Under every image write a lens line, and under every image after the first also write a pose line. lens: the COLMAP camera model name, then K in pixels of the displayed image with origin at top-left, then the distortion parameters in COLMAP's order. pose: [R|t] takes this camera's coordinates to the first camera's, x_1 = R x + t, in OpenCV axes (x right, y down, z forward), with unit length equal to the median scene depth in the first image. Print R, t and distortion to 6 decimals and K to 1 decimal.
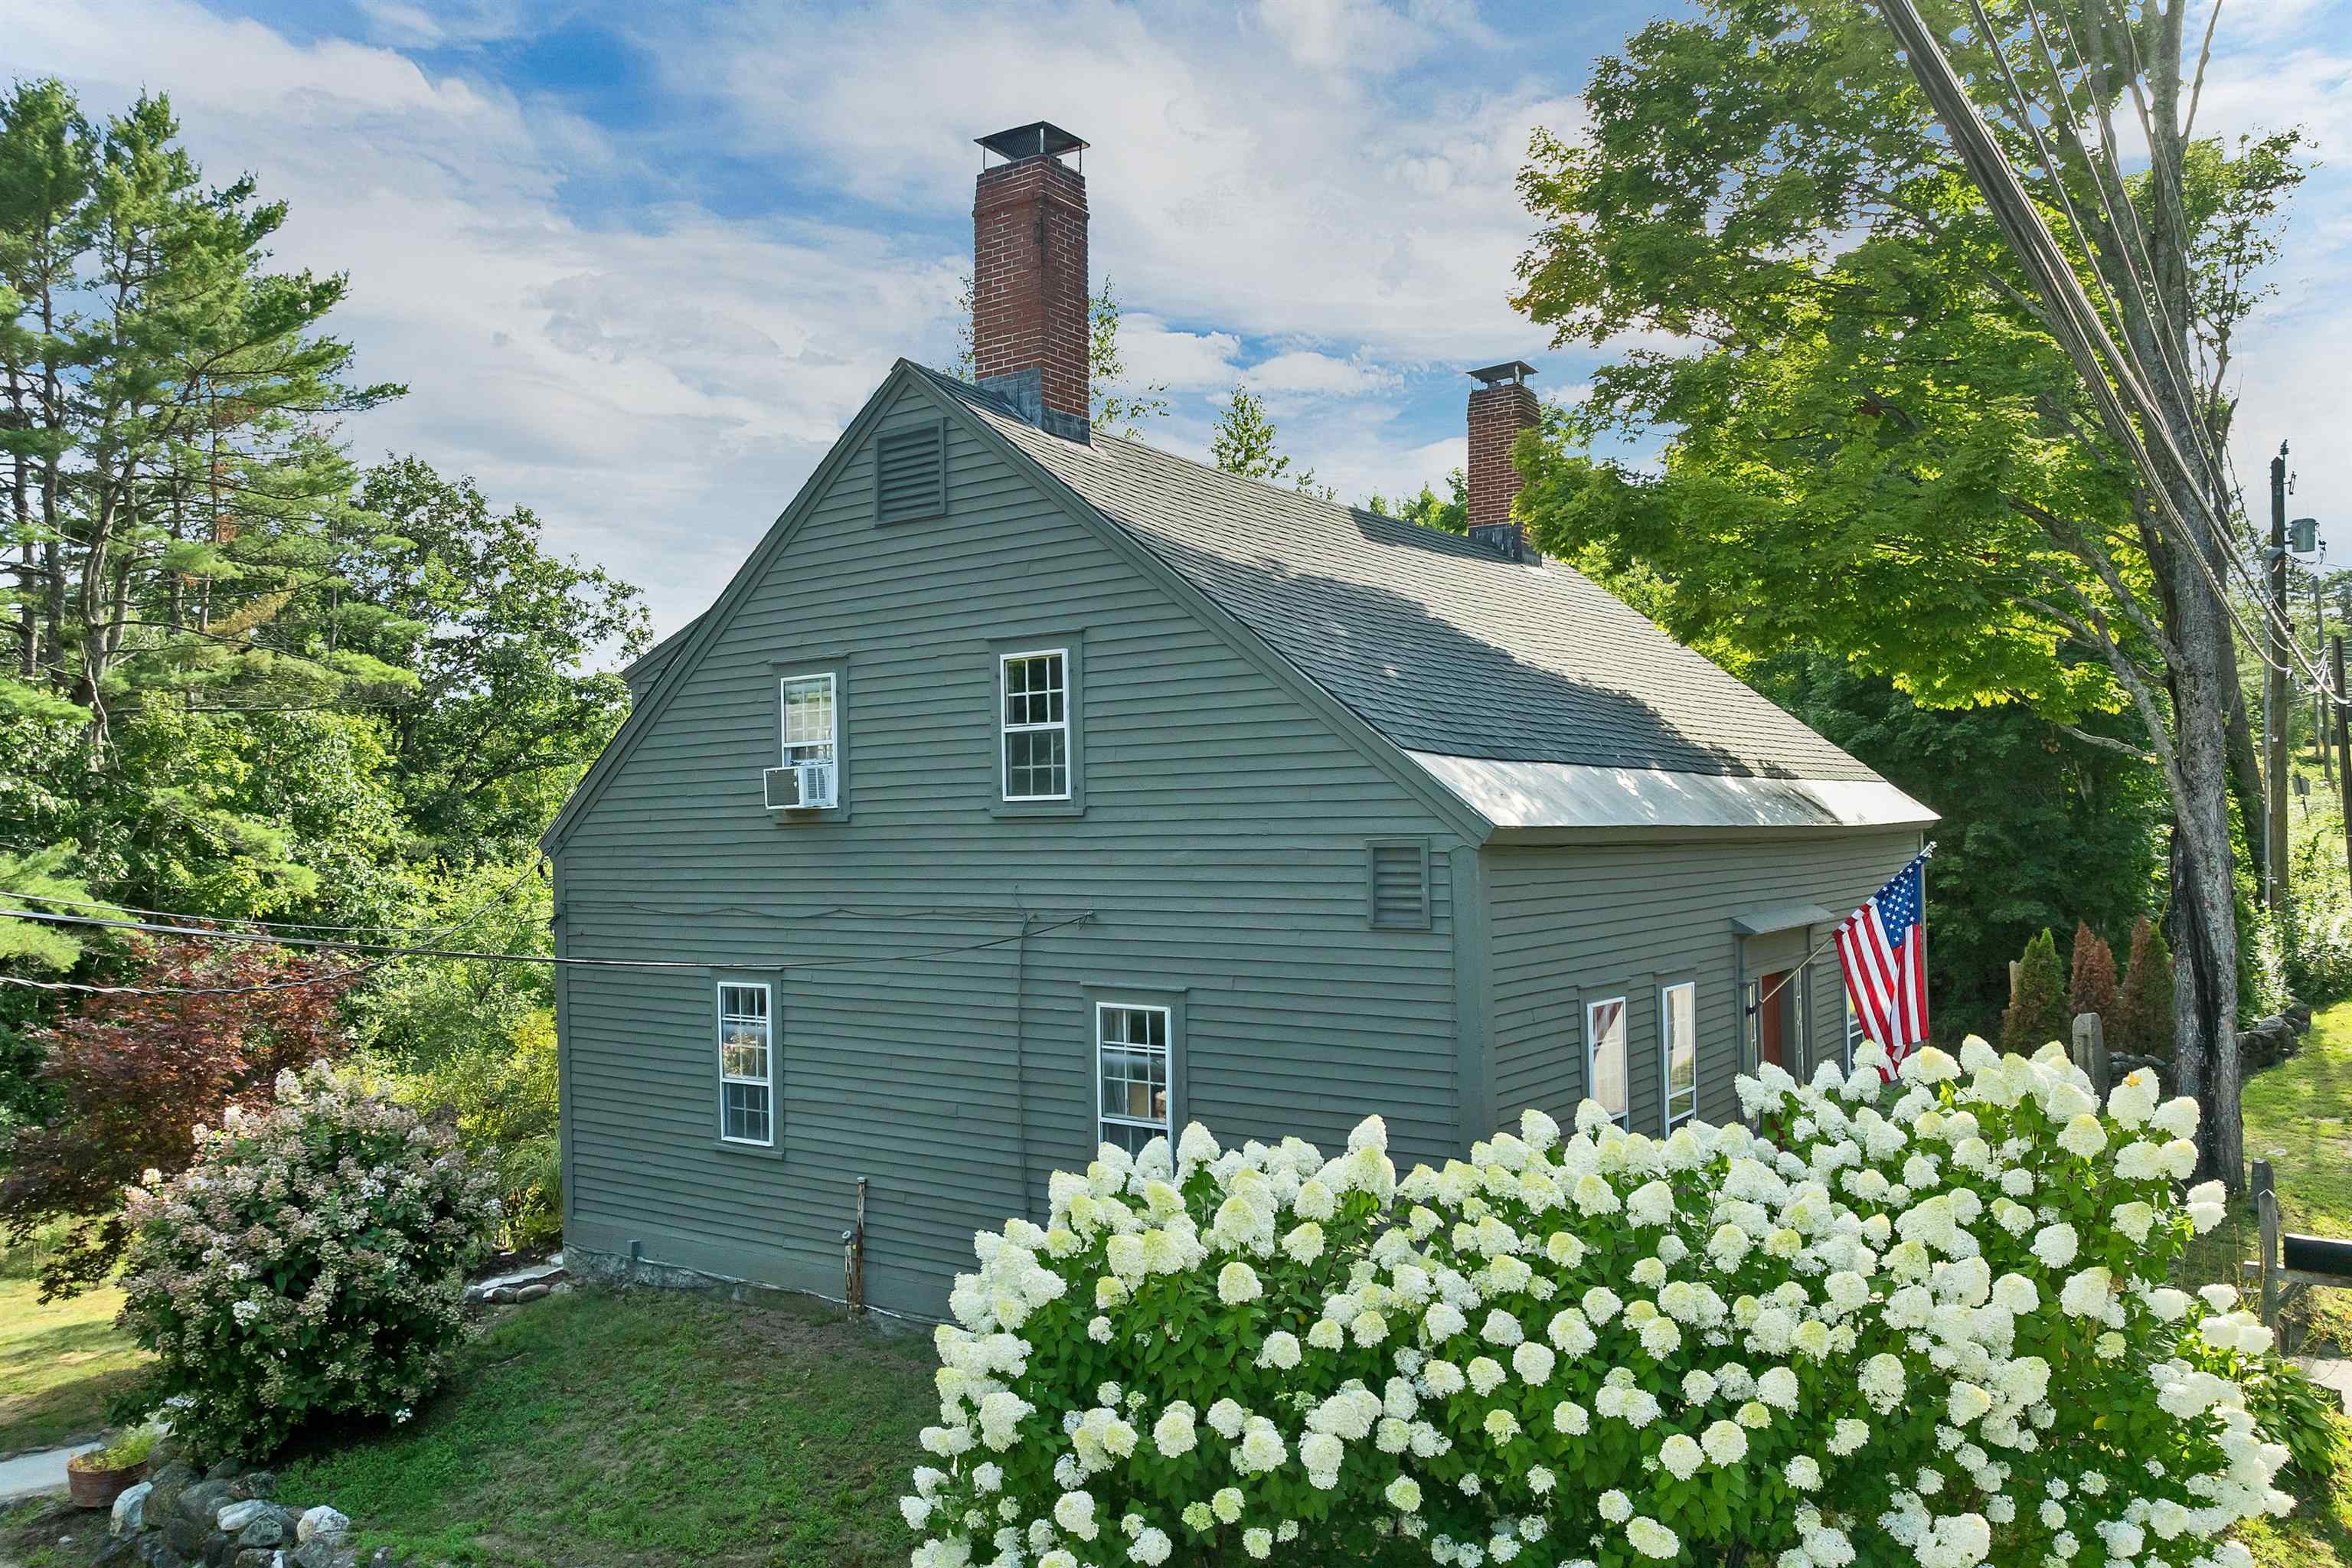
lens RADIAL K [[1753.9, 0, 1186.4], [0, 1753.9, 803.3], [0, 0, 1]] dist [-0.048738, 0.018980]
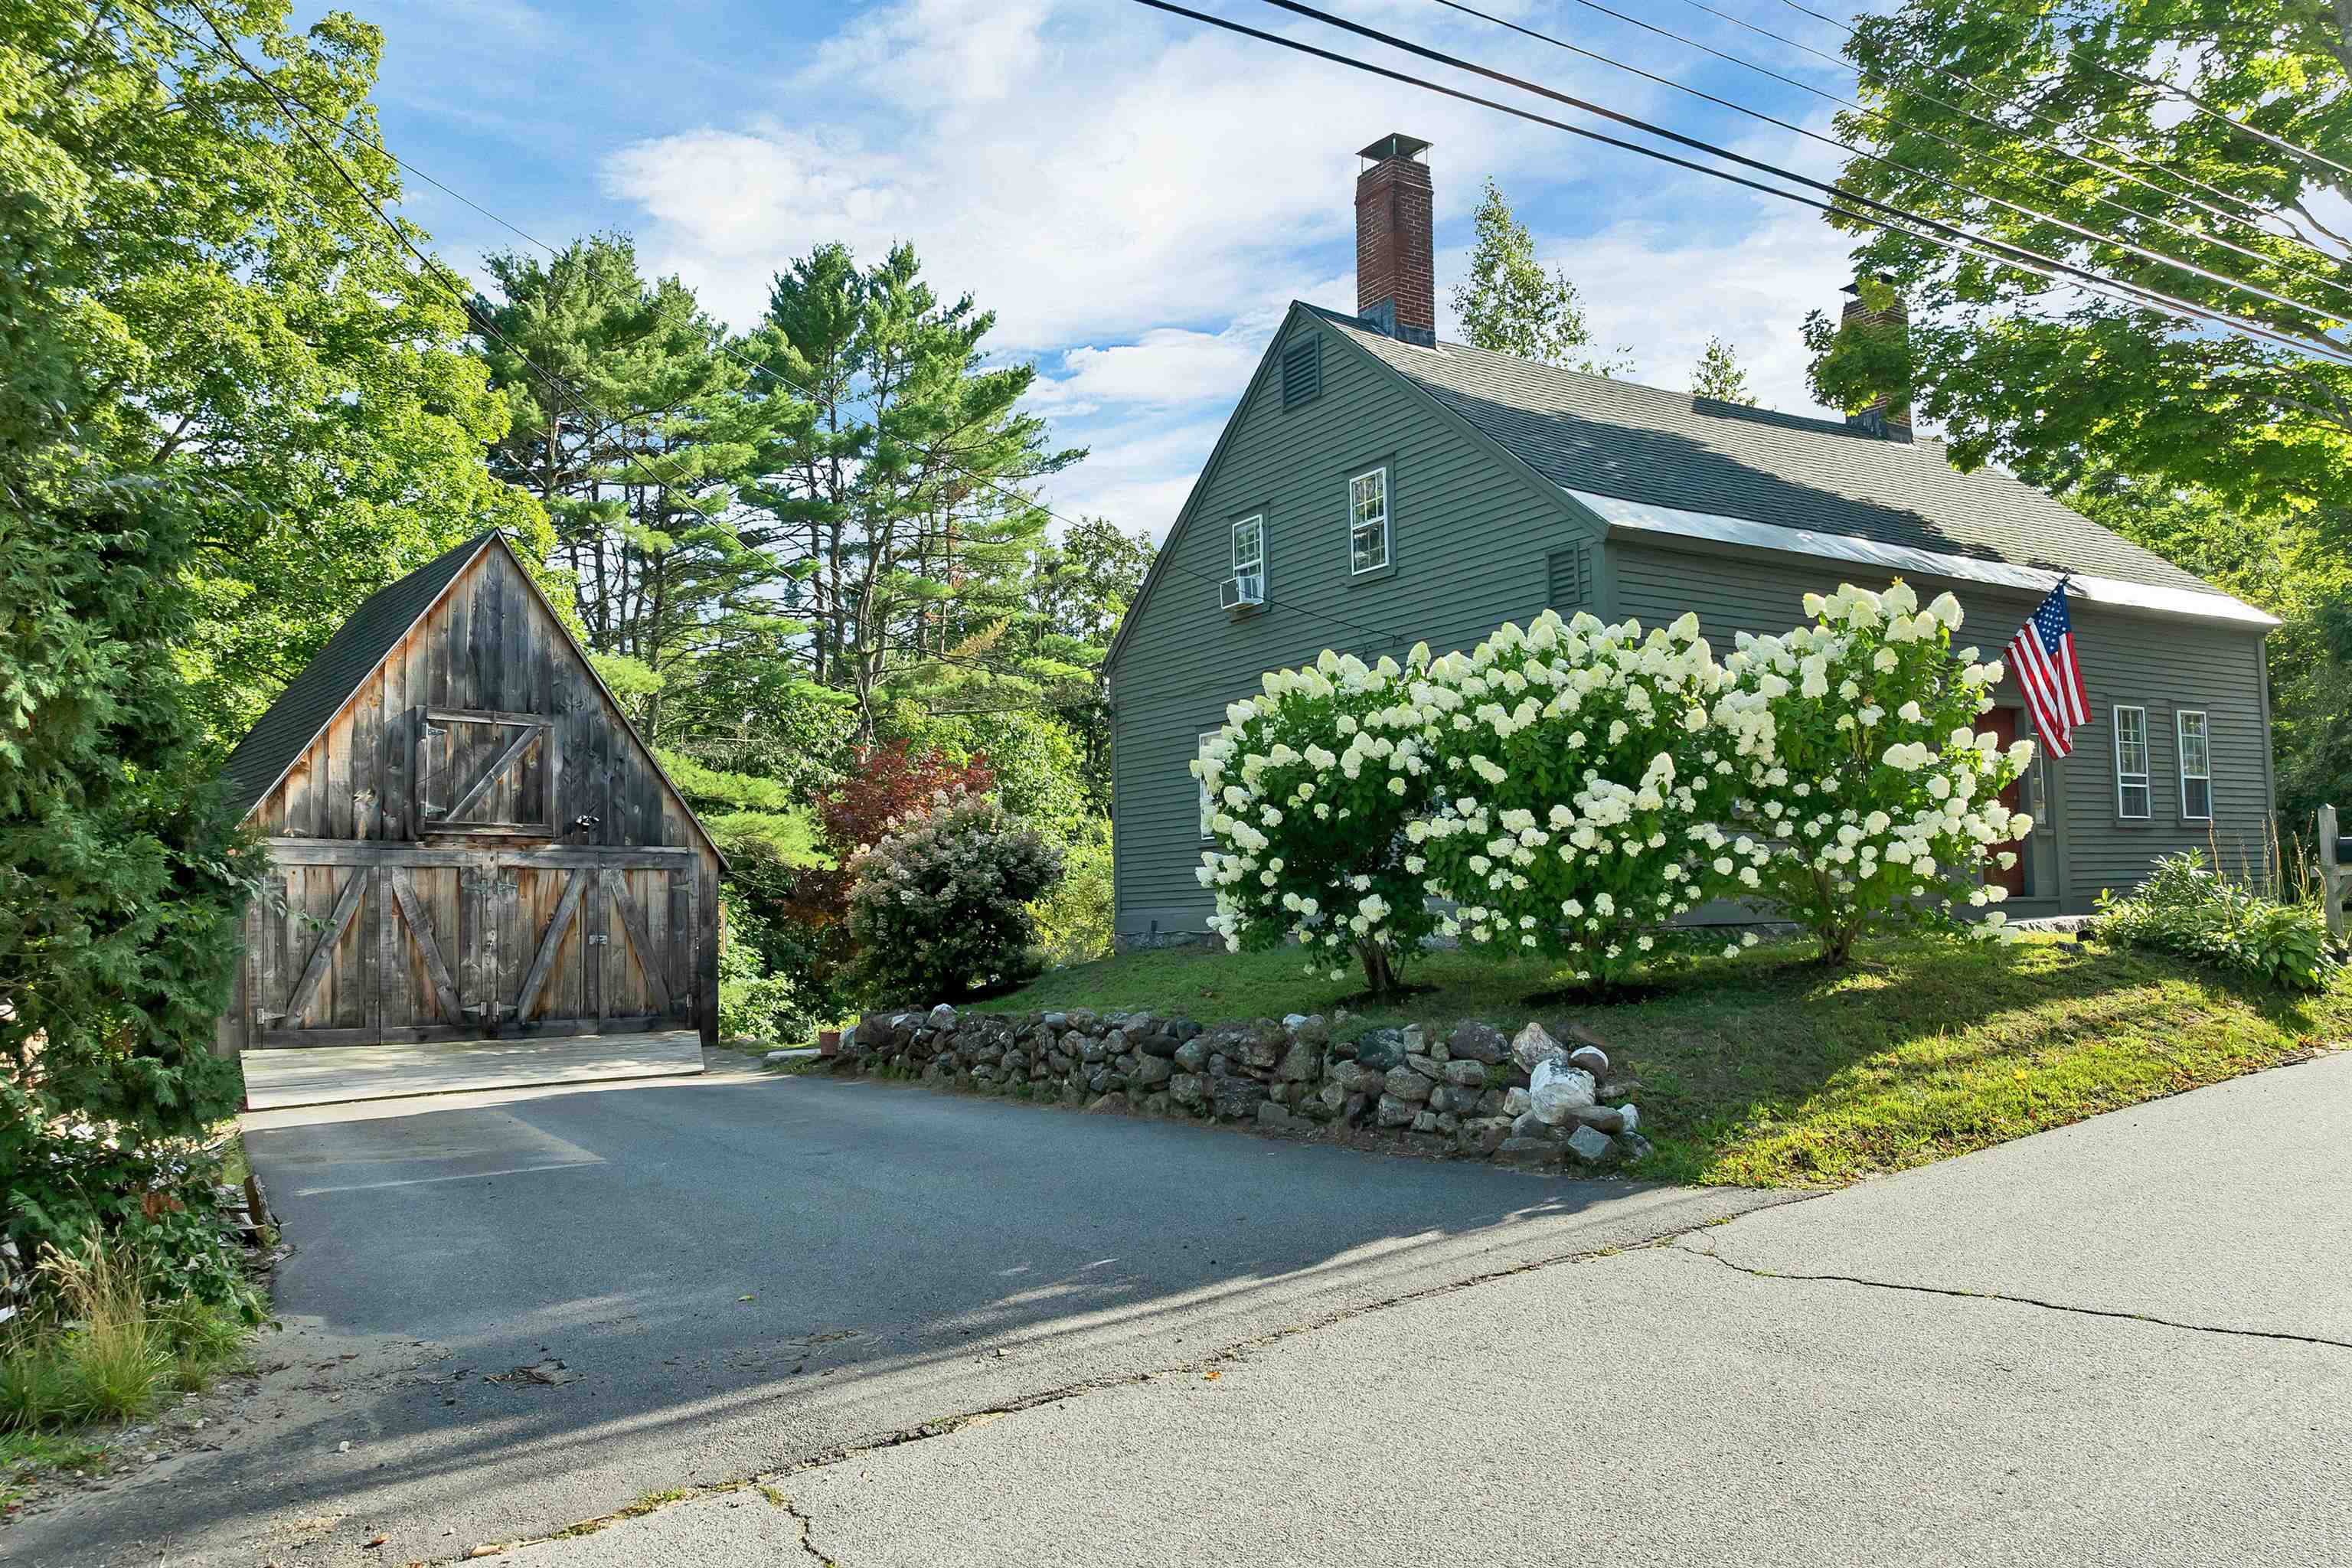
lens RADIAL K [[1753.9, 0, 1140.2], [0, 1753.9, 792.3], [0, 0, 1]] dist [-0.048738, 0.018980]
pose [[0.914109, -0.025931, -0.404640, 0.092097], [0.006609, 0.998773, -0.049074, 0.071328], [0.405416, 0.042185, 0.913159, -0.122314]]
